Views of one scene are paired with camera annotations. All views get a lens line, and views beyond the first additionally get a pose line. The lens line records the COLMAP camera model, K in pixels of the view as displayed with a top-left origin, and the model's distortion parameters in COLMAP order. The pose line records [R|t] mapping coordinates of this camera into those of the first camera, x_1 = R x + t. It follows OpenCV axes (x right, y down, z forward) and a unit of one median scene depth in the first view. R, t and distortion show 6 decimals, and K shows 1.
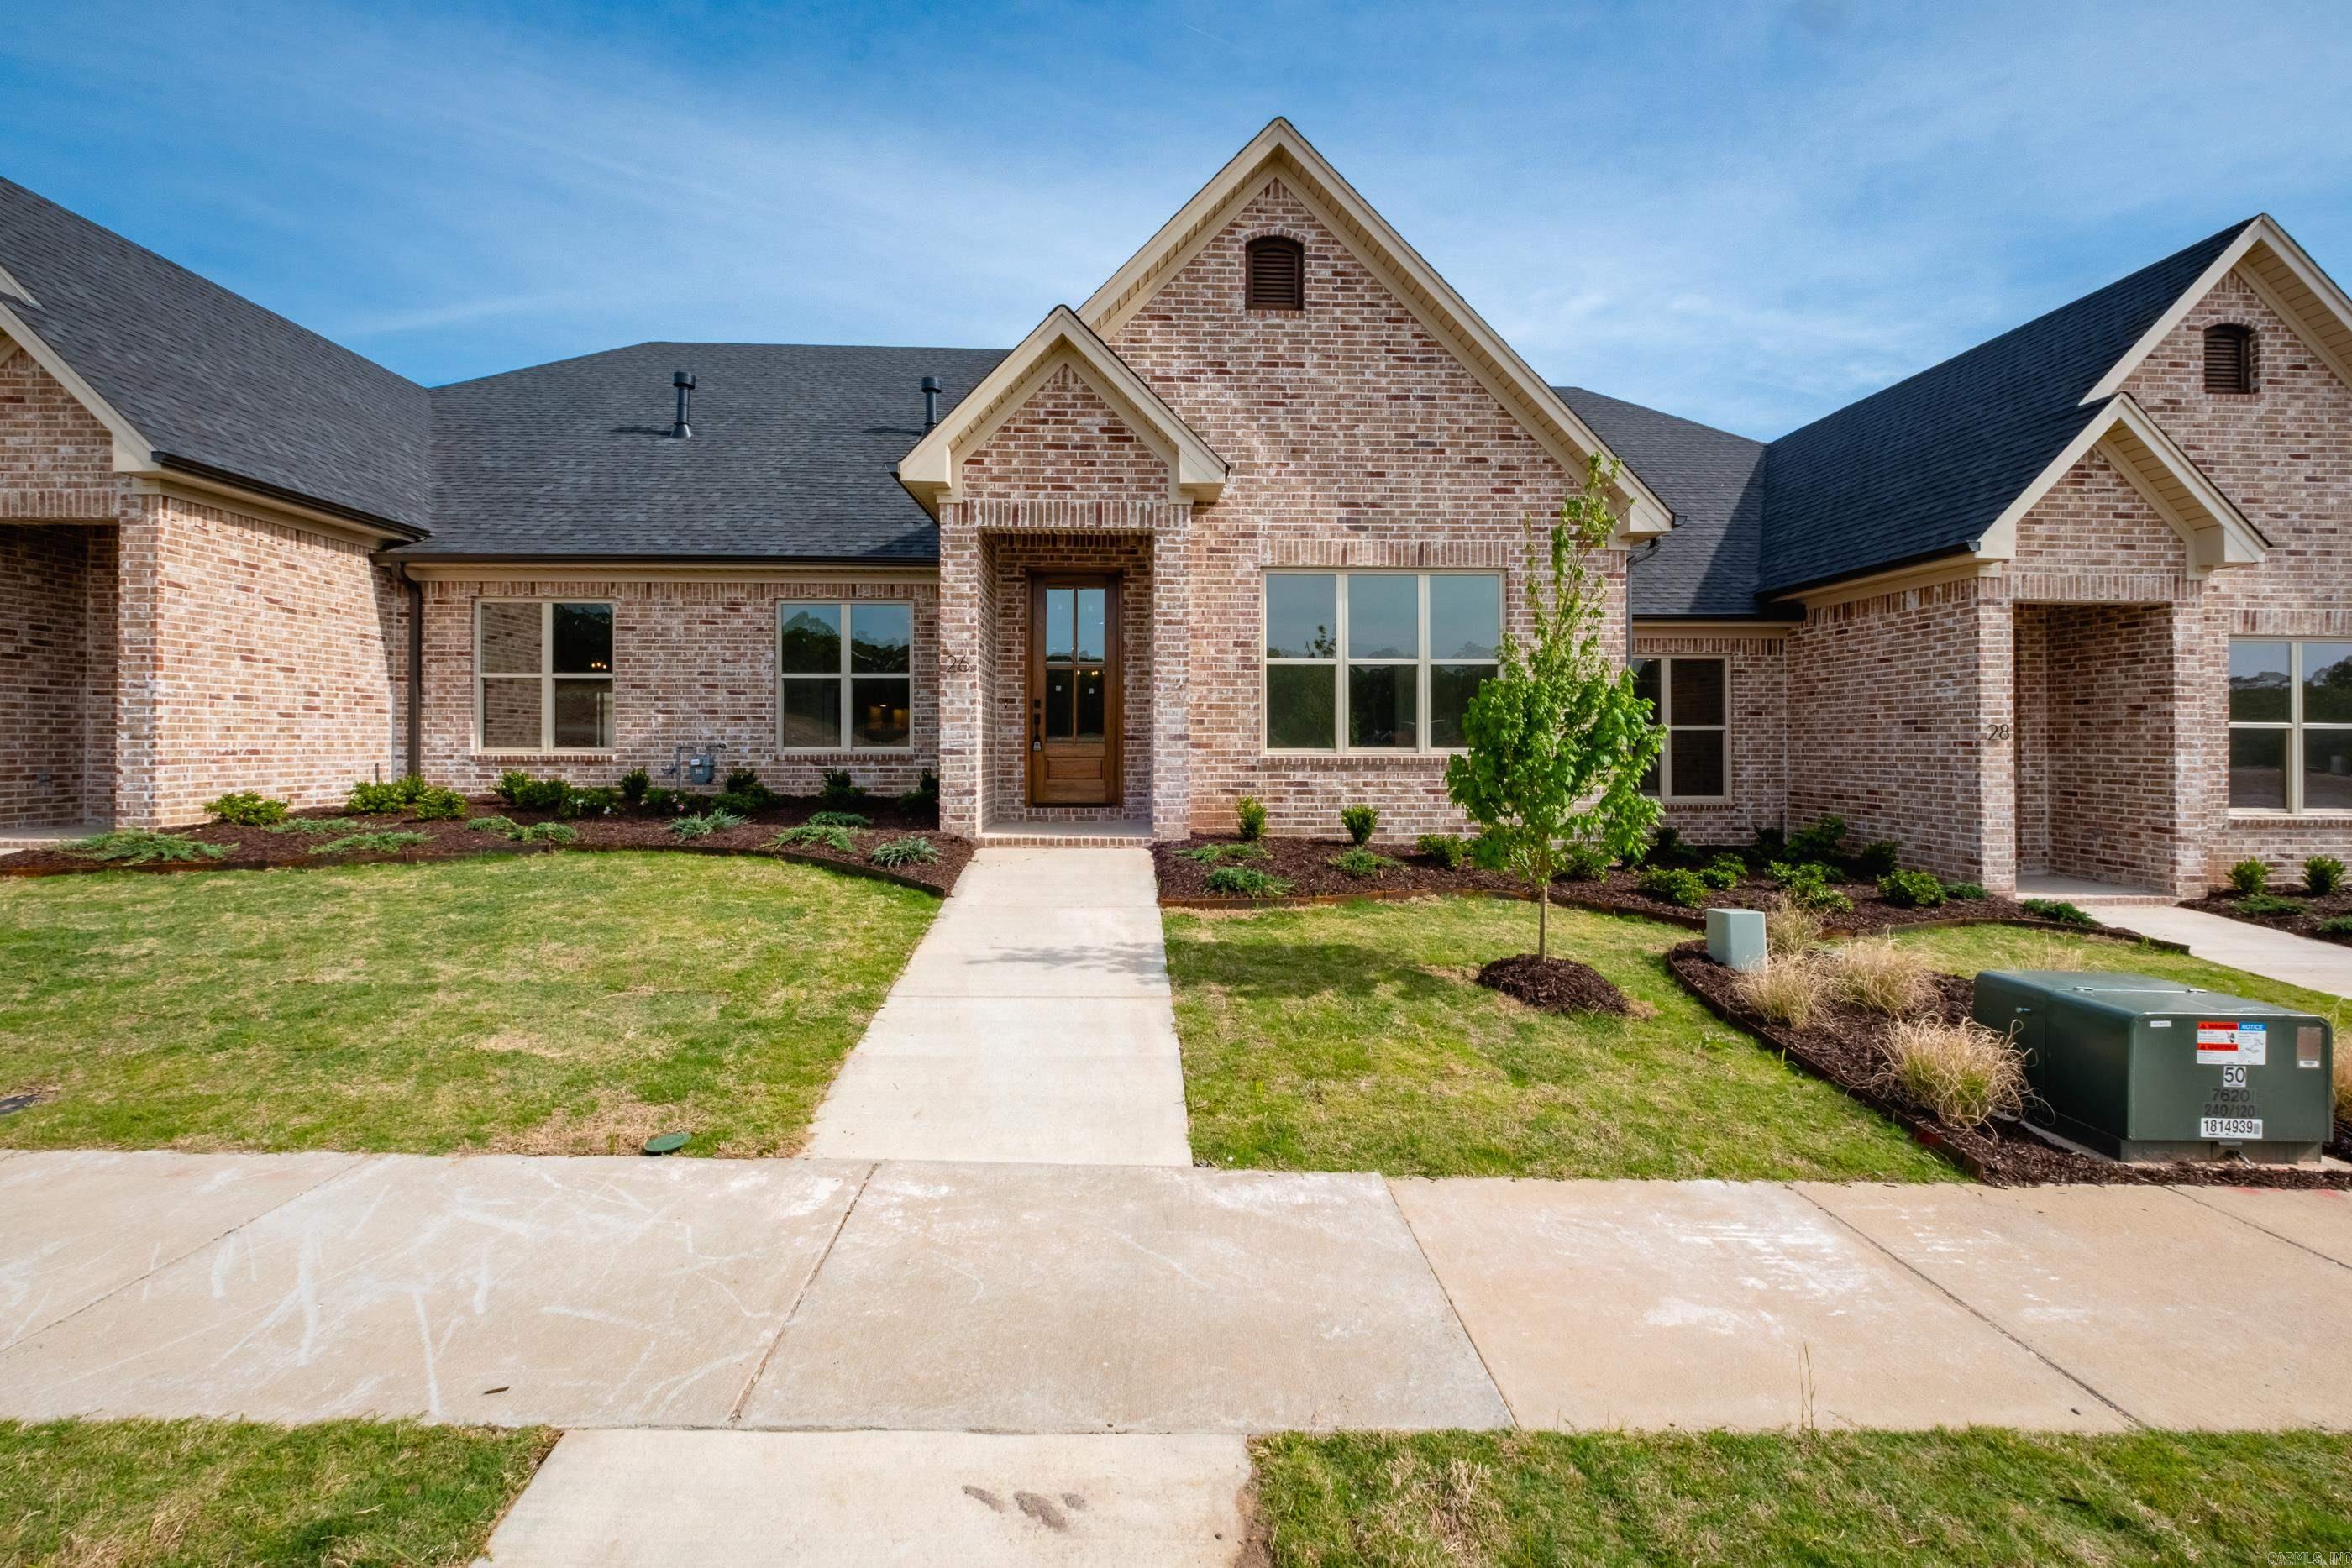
lens RADIAL K [[1023.8, 0, 1184.2], [0, 1023.8, 734.8], [0, 0, 1]] dist [0.009321, -0.005988]
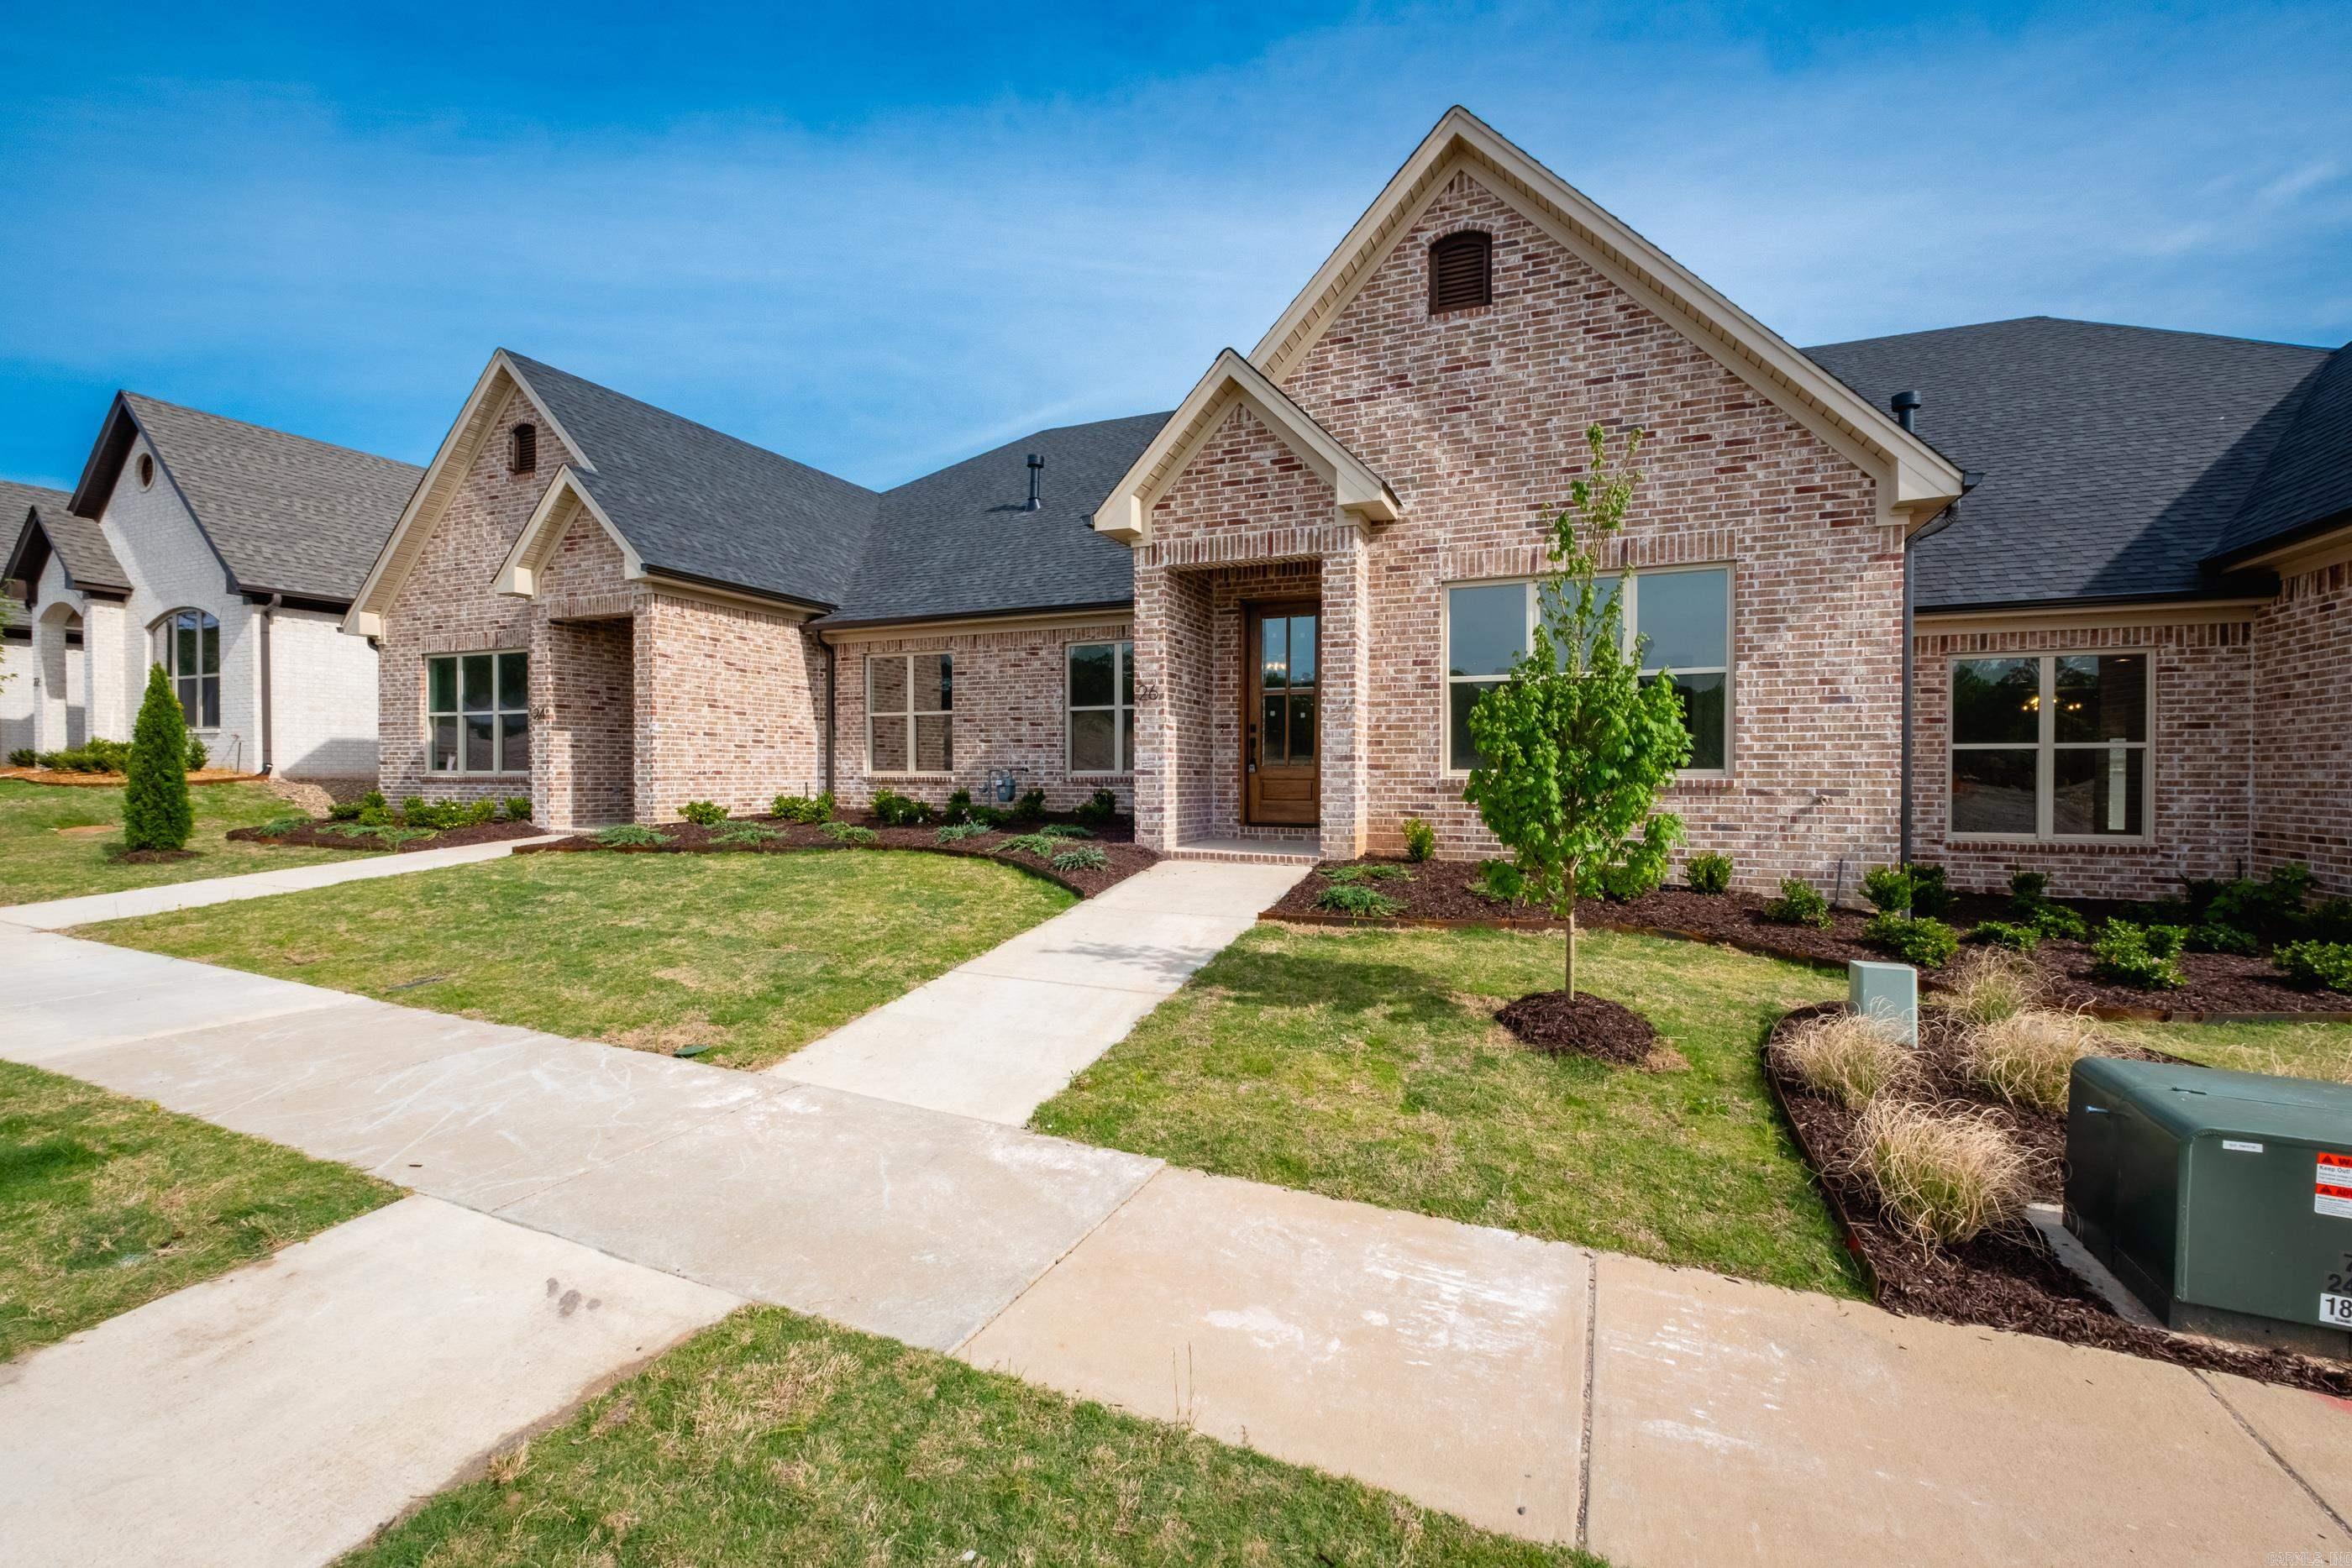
lens RADIAL K [[1023.8, 0, 1244.5], [0, 1023.8, 790.4], [0, 0, 1]] dist [0.009321, -0.005988]
pose [[0.902827, 0.007295, -0.429942, 0.326541], [0.001330, 0.999804, 0.019758, 0.013504], [0.430002, -0.018410, 0.902640, 0.044728]]
